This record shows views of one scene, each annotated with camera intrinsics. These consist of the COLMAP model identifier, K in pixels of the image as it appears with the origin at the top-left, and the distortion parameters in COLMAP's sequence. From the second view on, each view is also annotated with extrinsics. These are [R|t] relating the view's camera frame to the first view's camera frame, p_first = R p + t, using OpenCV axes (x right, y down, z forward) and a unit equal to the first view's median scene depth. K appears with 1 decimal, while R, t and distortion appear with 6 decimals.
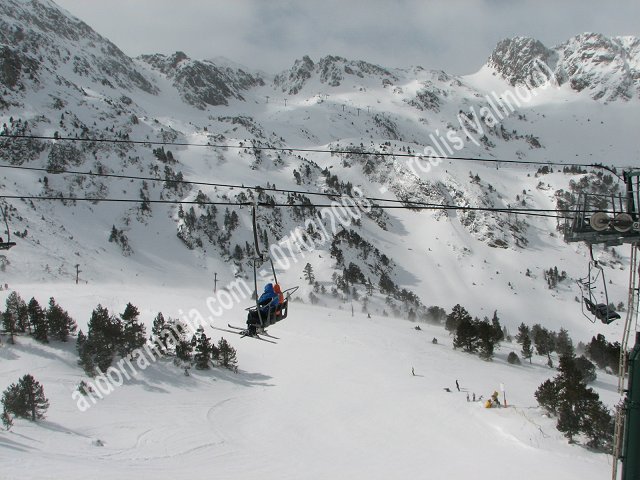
lens RADIAL K [[689.5, 0, 337.0], [0, 689.5, 241.6], [0, 0, 1]] dist [-0.188239, 0.254607]
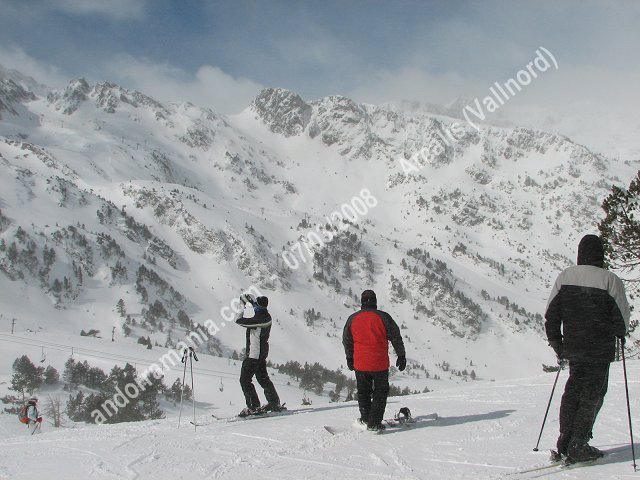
lens RADIAL K [[689.5, 0, 337.0], [0, 689.5, 241.6], [0, 0, 1]] dist [-0.188239, 0.254607]
pose [[0.922478, 0.071017, 0.379462, -0.118468], [-0.066356, 0.997474, -0.025367, -0.050194], [-0.380305, -0.001779, 0.924860, -0.189704]]
